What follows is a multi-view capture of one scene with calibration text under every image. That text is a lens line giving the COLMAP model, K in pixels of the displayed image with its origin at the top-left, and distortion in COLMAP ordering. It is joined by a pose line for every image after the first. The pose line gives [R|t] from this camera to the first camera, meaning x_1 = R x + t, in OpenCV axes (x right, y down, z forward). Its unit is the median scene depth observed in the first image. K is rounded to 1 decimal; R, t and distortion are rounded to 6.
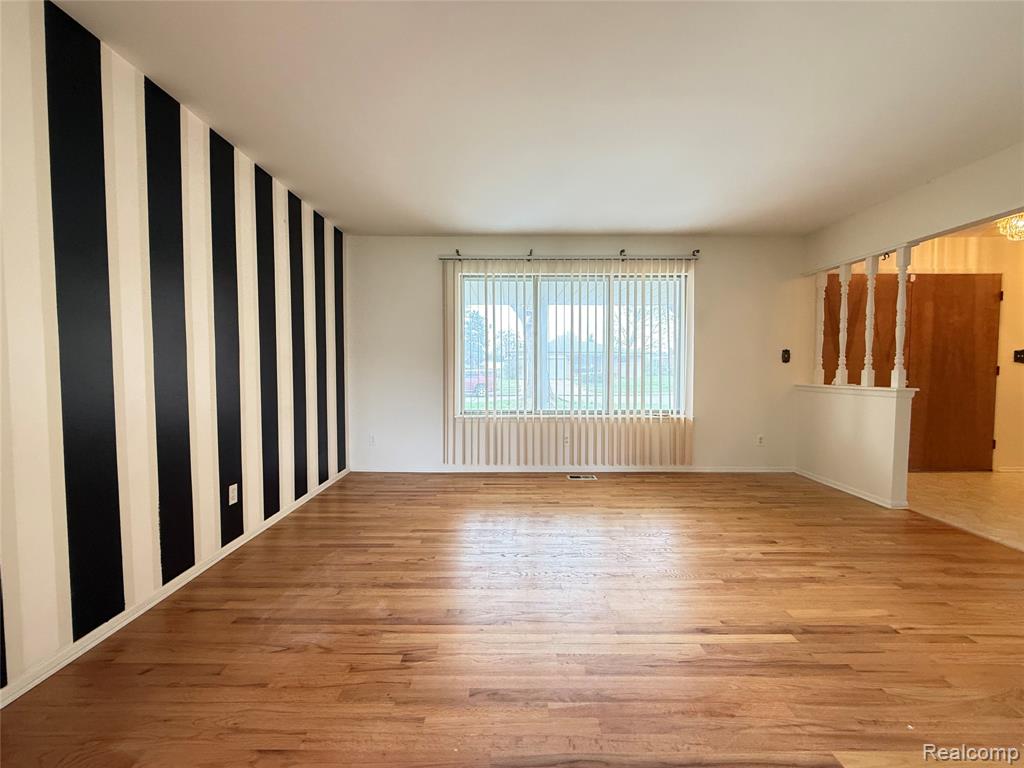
lens RADIAL K [[411.0, 0, 510.3], [0, 411.0, 382.3], [0, 0, 1]] dist [0.002427, 0.000201]
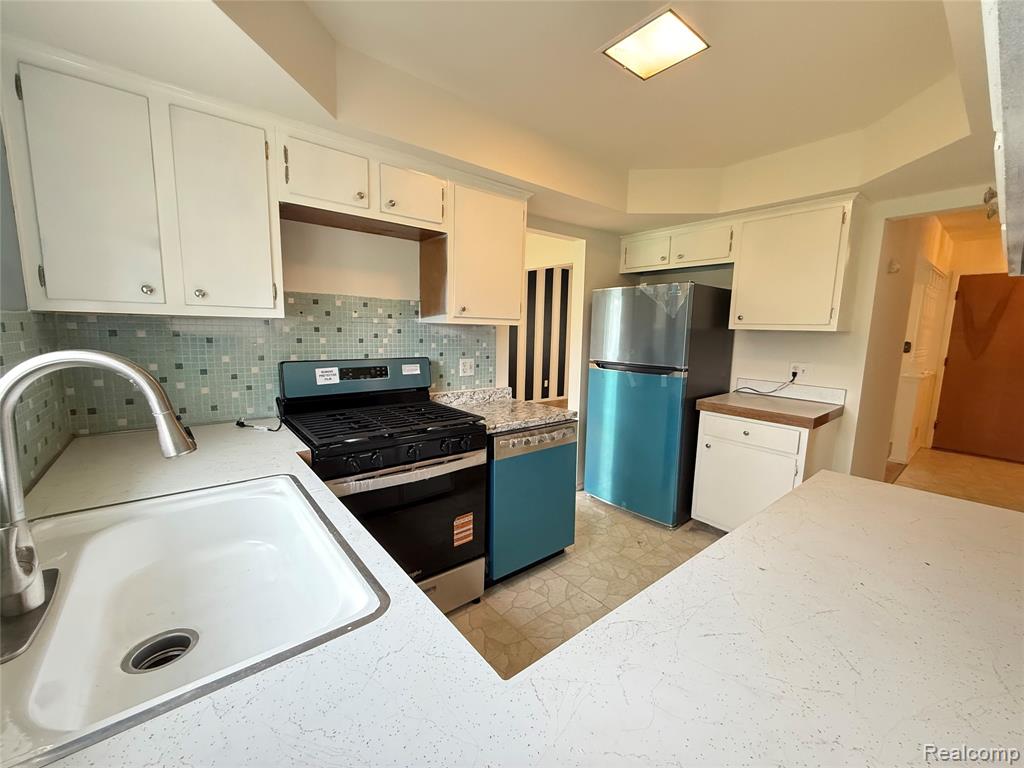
lens RADIAL K [[411.0, 0, 510.3], [0, 411.0, 382.3], [0, 0, 1]] dist [0.002427, 0.000201]
pose [[0.628058, 0.115623, -0.769529, 1.480898], [-0.058666, 0.993121, 0.101338, -0.027113], [0.775952, -0.018501, 0.630521, -1.106235]]
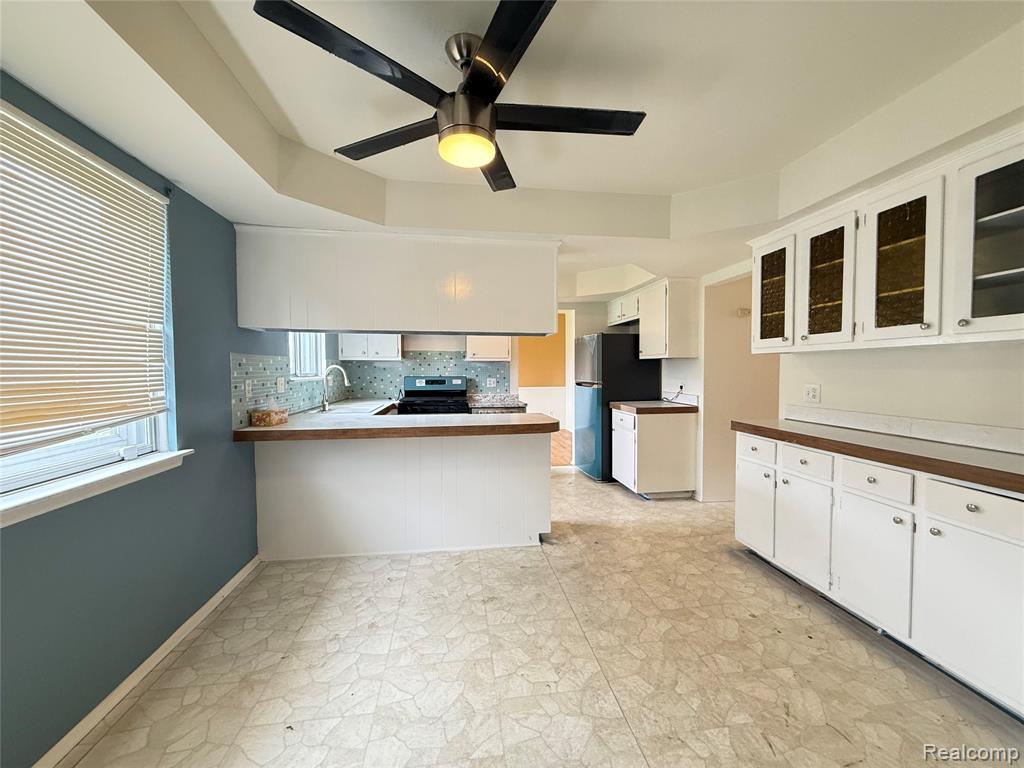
lens RADIAL K [[411.0, 0, 510.3], [0, 411.0, 382.3], [0, 0, 1]] dist [0.002427, 0.000201]
pose [[0.142763, 0.028967, -0.989333, 4.321849], [-0.046436, 0.998667, 0.022540, 0.023372], [0.988667, 0.042723, 0.143918, -0.232967]]
